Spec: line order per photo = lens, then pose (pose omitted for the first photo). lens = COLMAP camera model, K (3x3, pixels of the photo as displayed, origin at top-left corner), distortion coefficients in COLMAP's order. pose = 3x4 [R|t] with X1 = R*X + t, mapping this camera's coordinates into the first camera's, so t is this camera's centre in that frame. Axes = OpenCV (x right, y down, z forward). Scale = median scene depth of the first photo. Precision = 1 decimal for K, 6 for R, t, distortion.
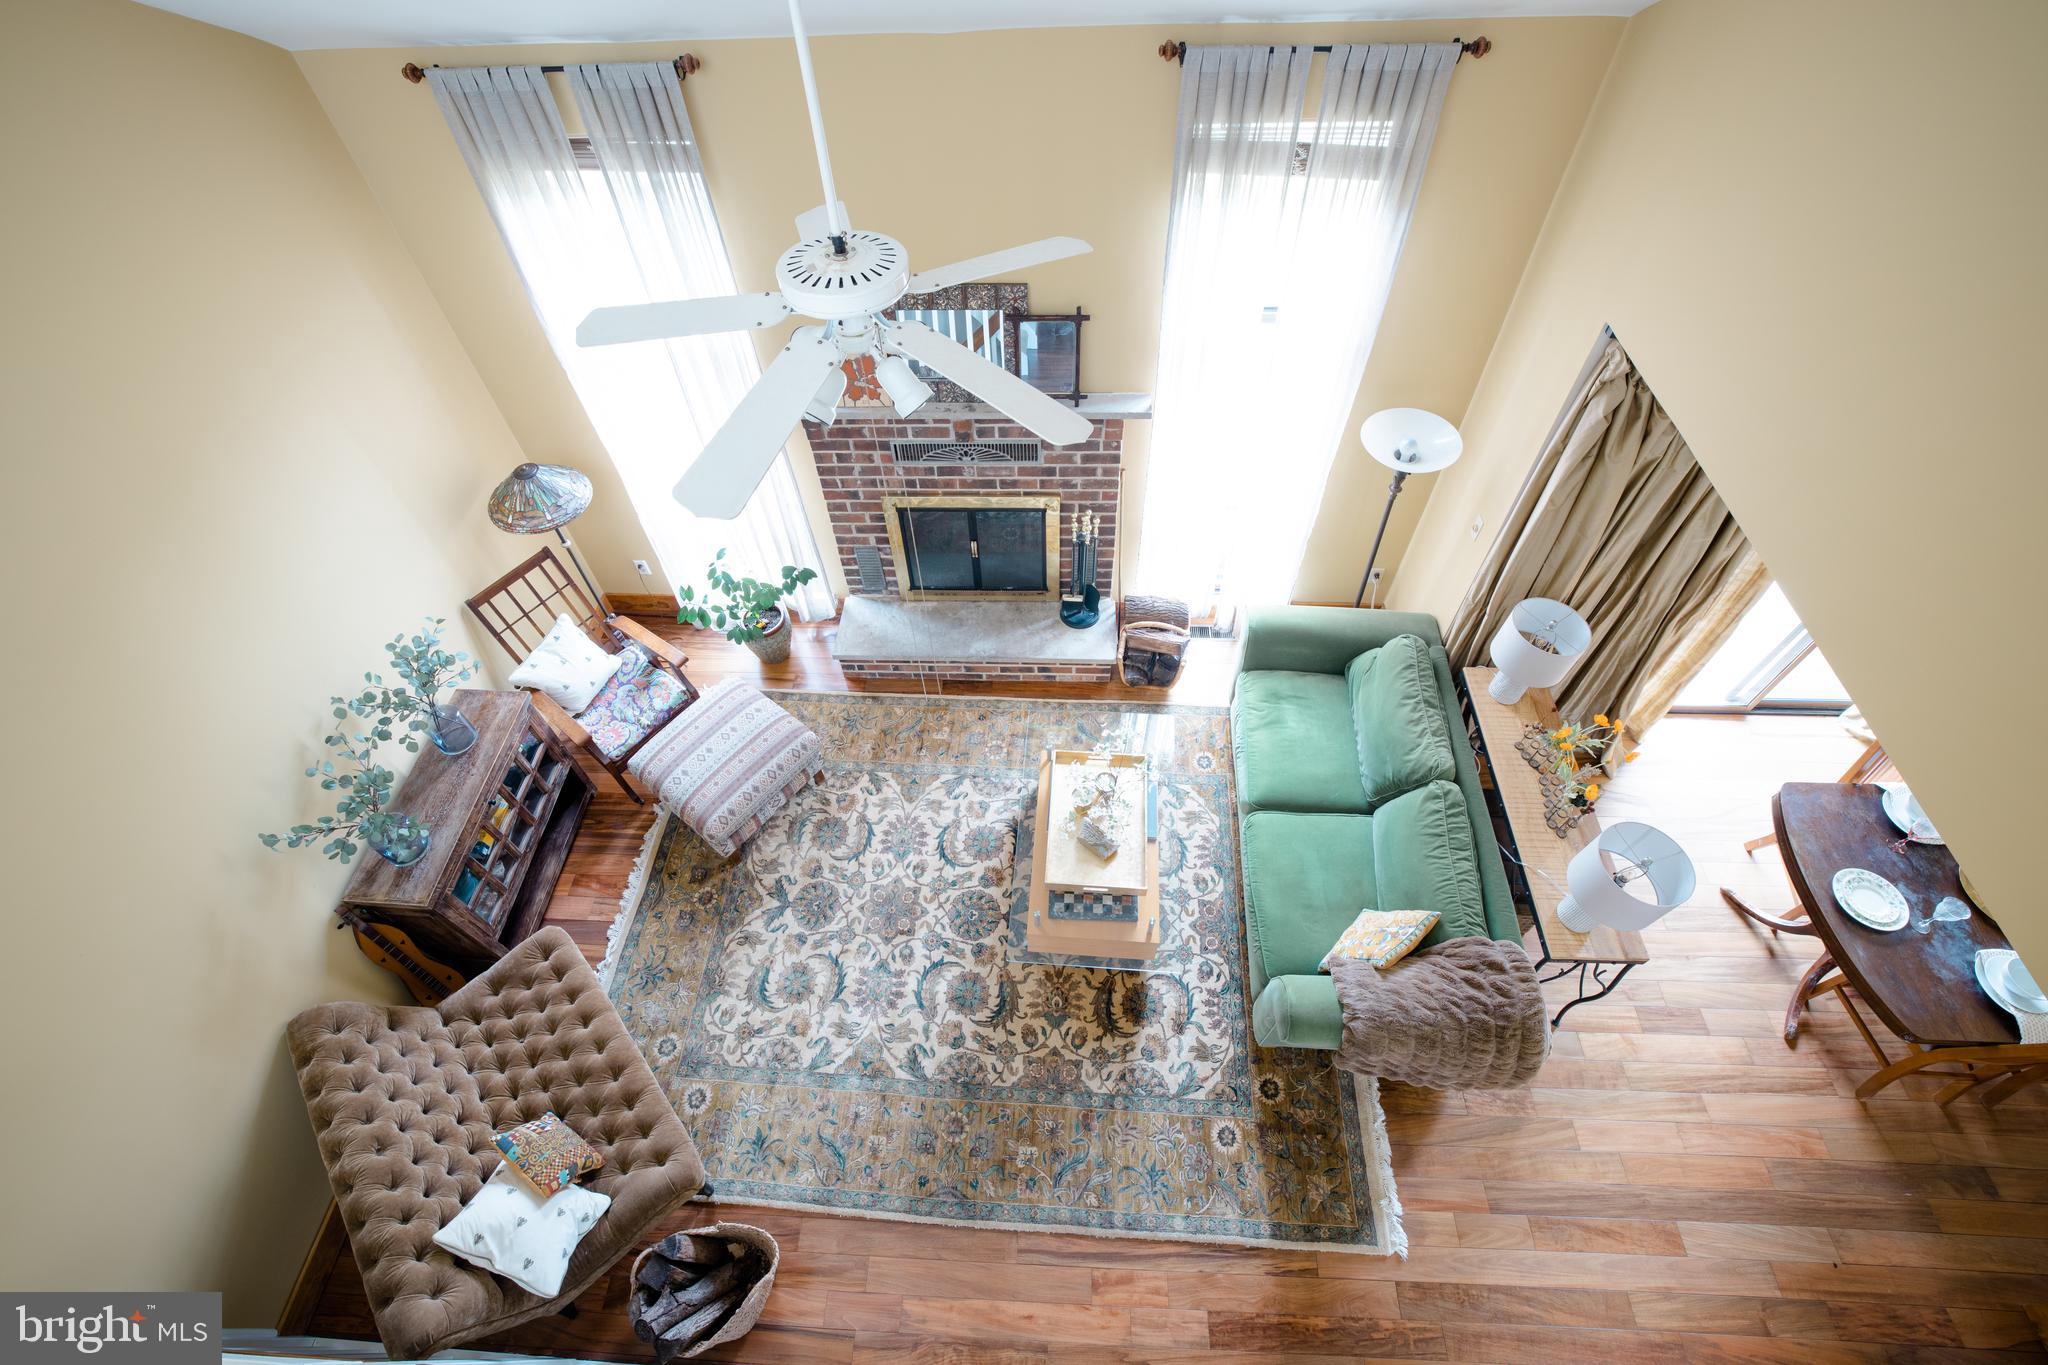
lens RADIAL K [[874.1, 0, 1018.5], [0, 874.1, 685.3], [0, 0, 1]] dist [-0.055004, 0.016729]
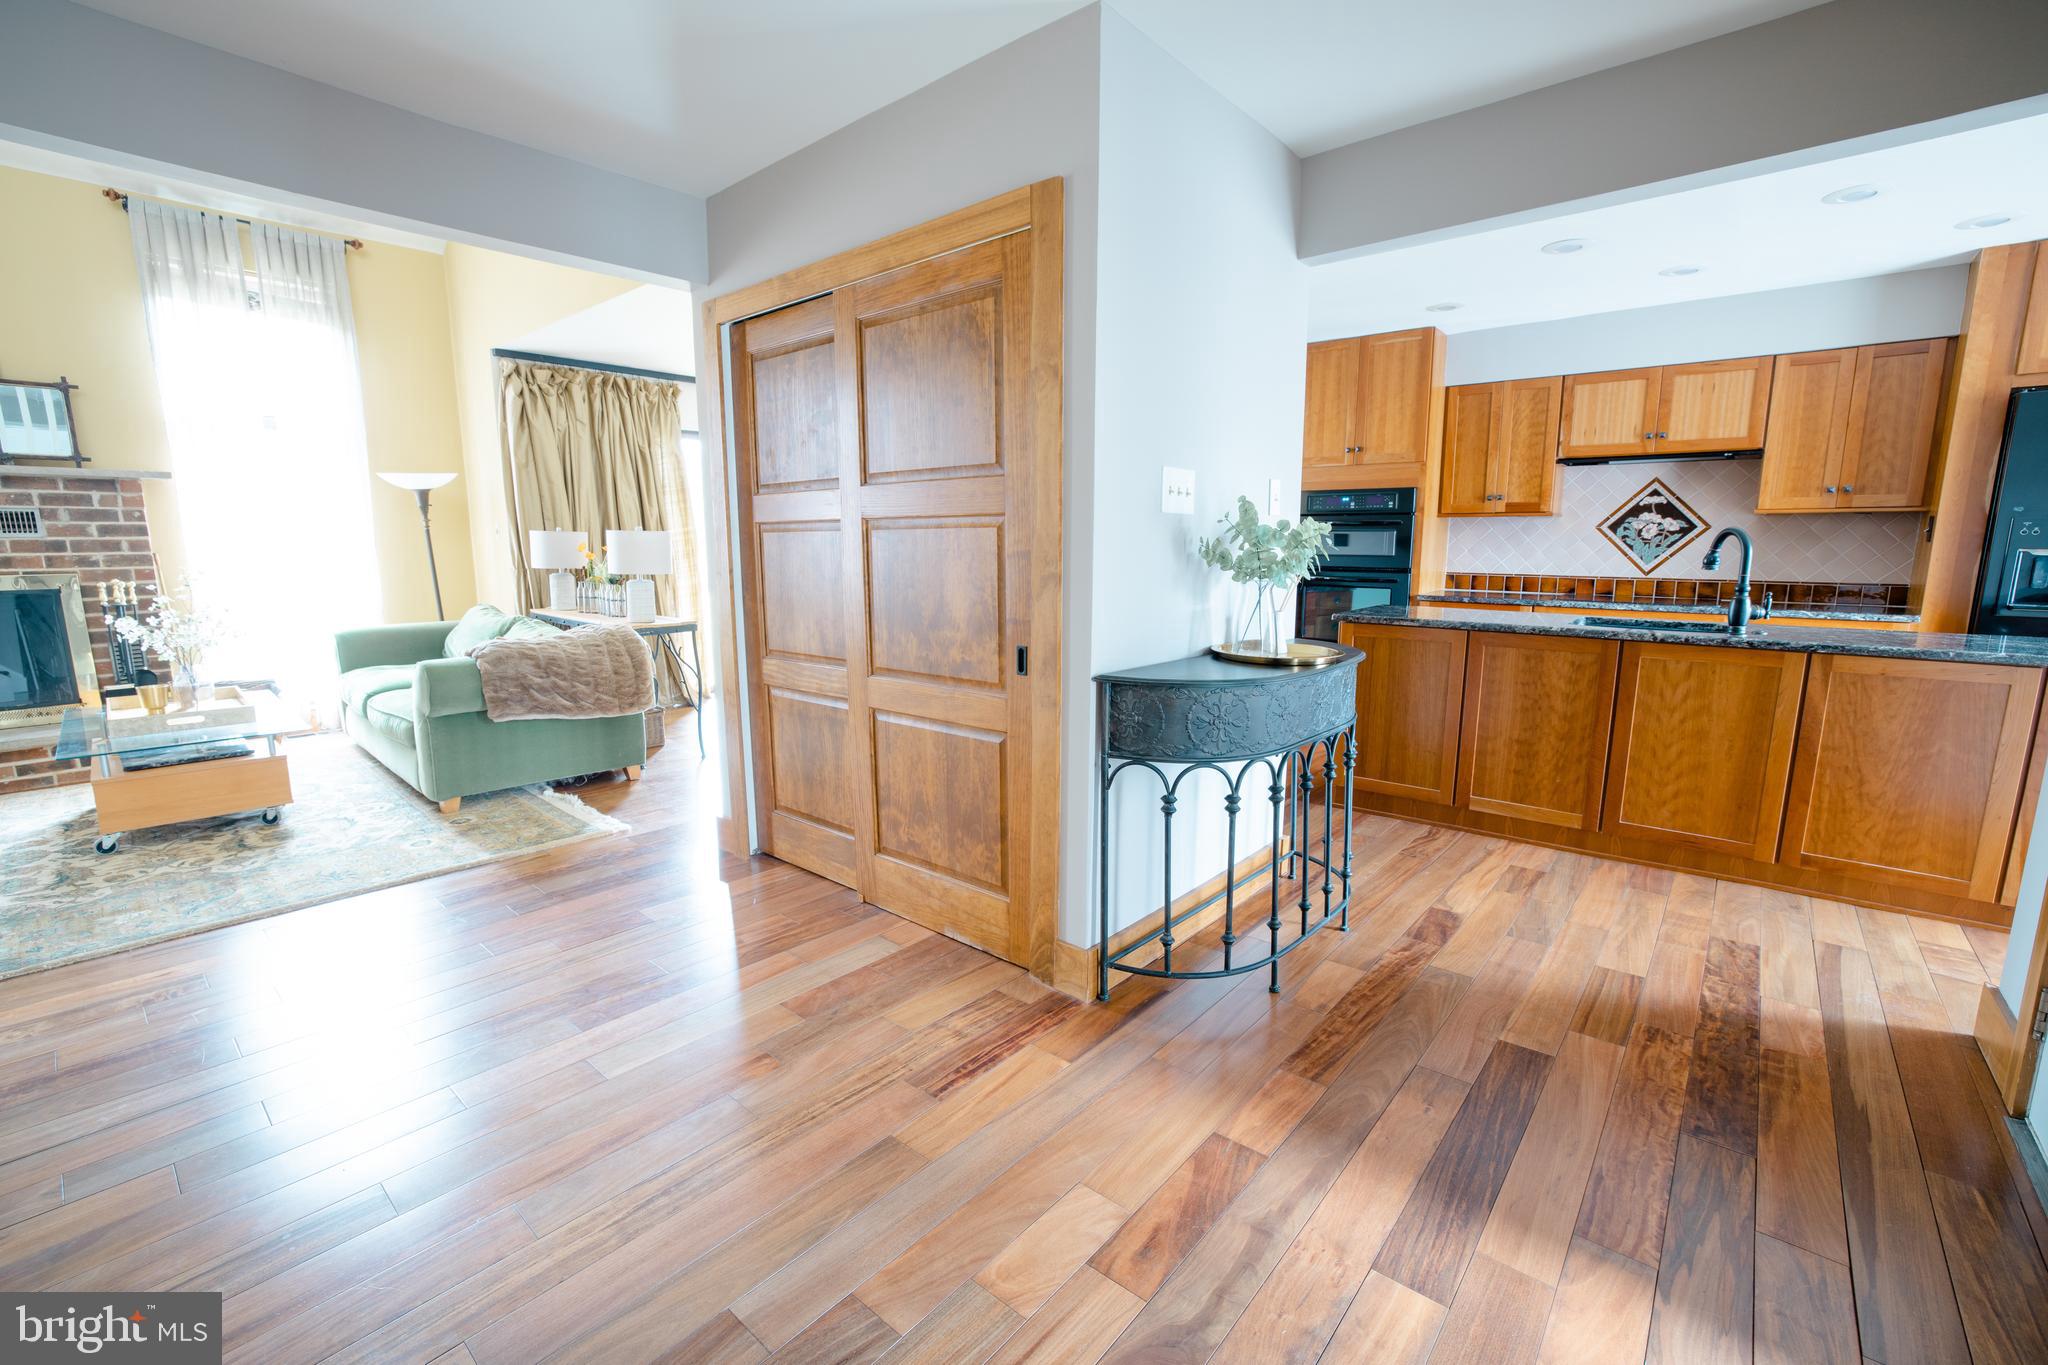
lens RADIAL K [[874.1, 0, 1018.5], [0, 874.1, 685.3], [0, 0, 1]] dist [-0.055004, 0.016729]
pose [[0.614980, -0.101257, 0.782015, -0.055994], [0.614833, 0.682534, -0.395131, 0.979264], [-0.493742, 0.723806, 0.482001, 0.083219]]
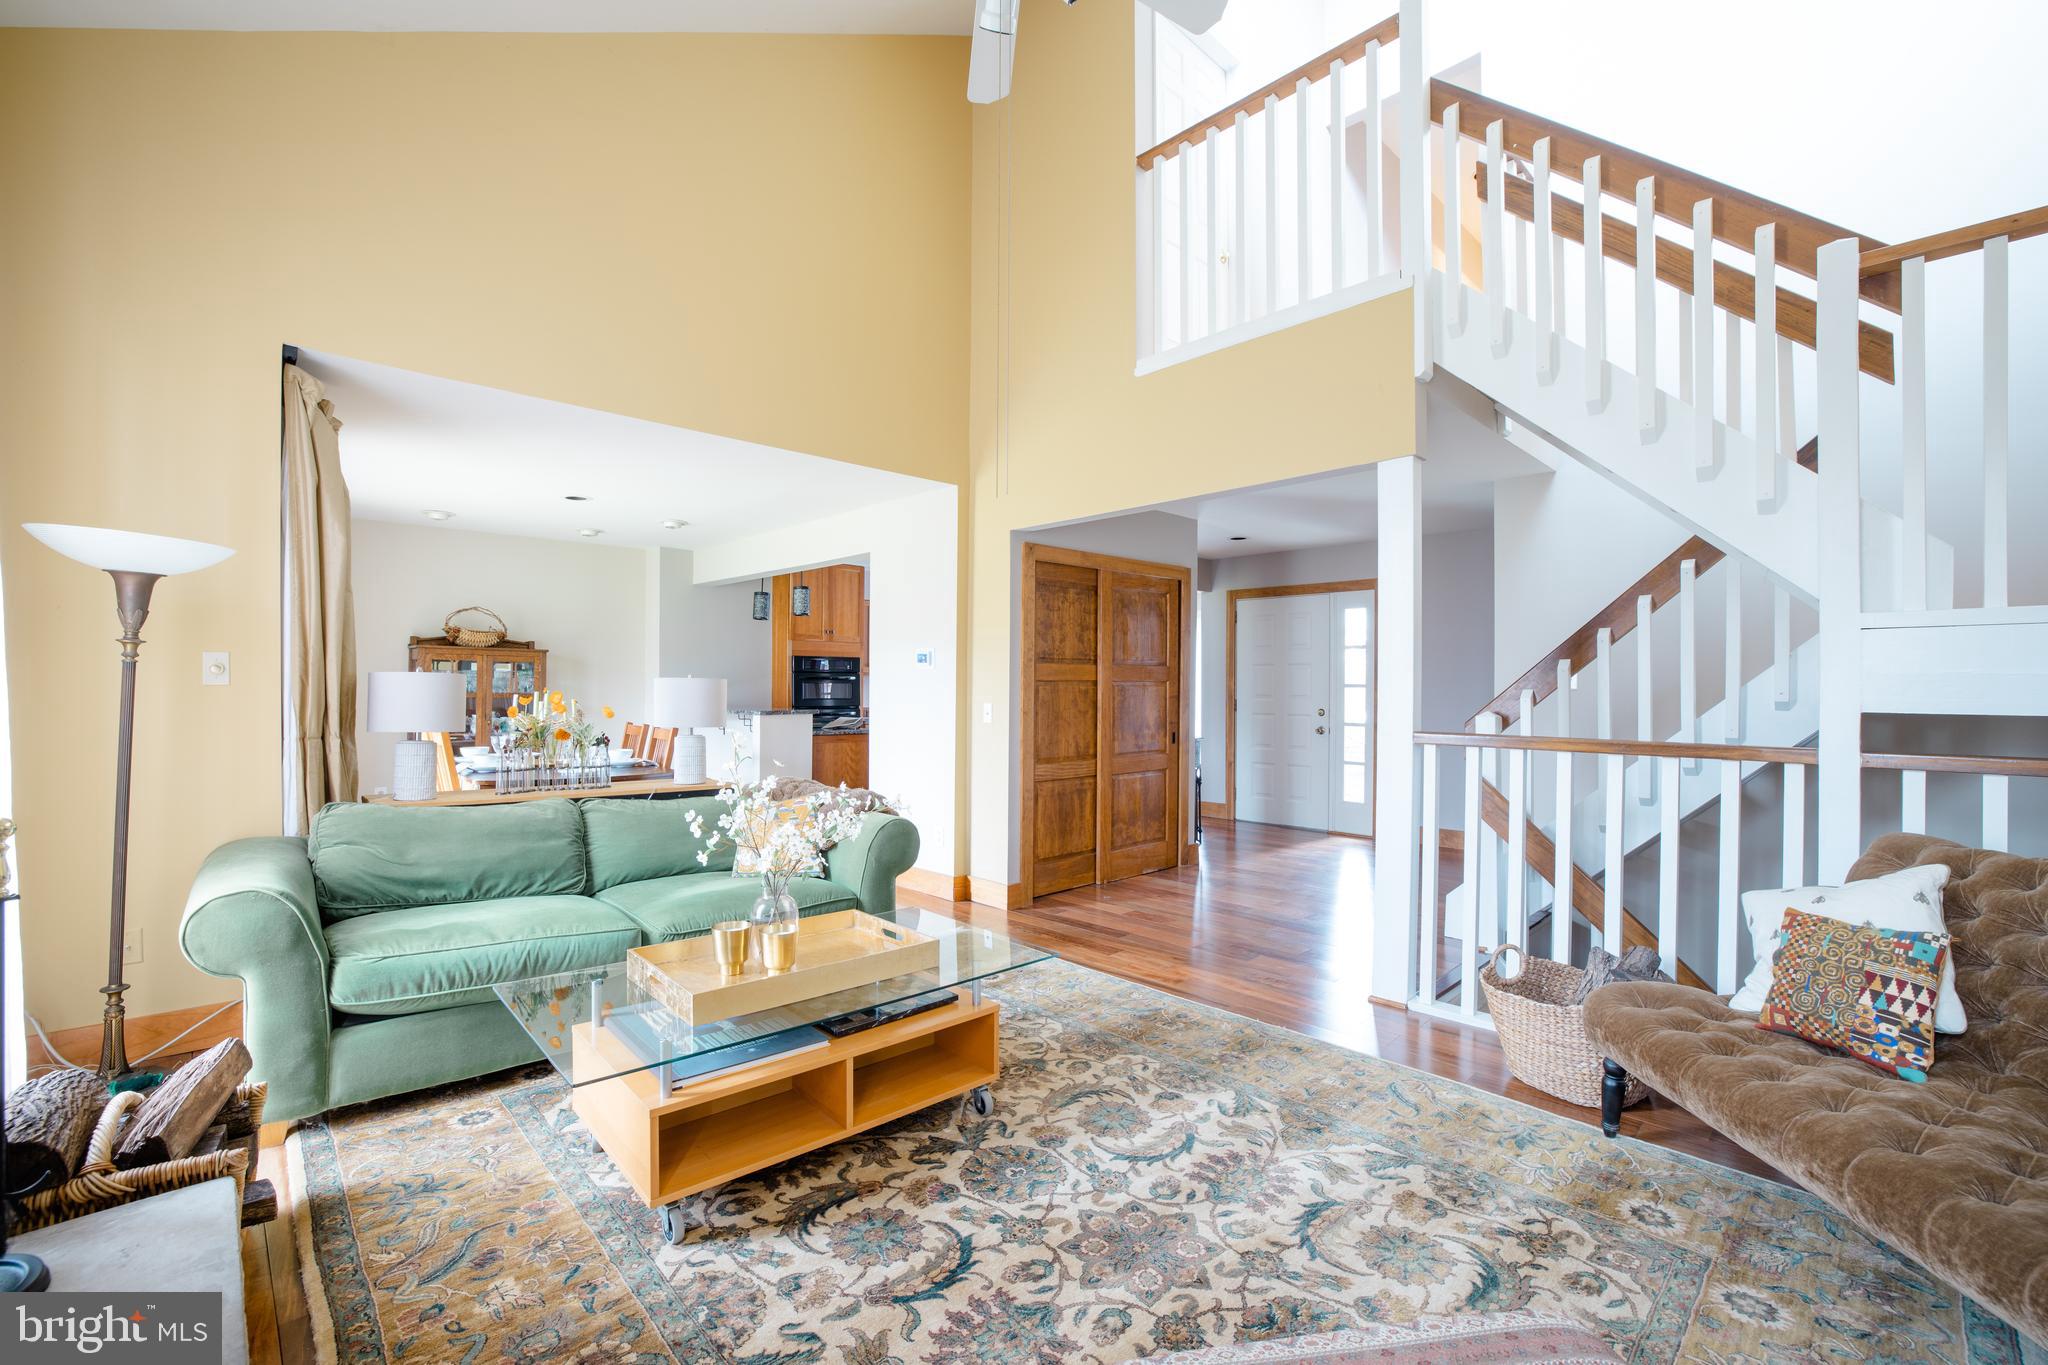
lens RADIAL K [[874.1, 0, 1018.5], [0, 874.1, 685.3], [0, 0, 1]] dist [-0.055004, 0.016729]
pose [[-0.727337, 0.027605, 0.685725, -0.393019], [0.554841, 0.611706, 0.563885, -0.183672], [-0.403897, 0.790603, -0.460233, 0.980885]]
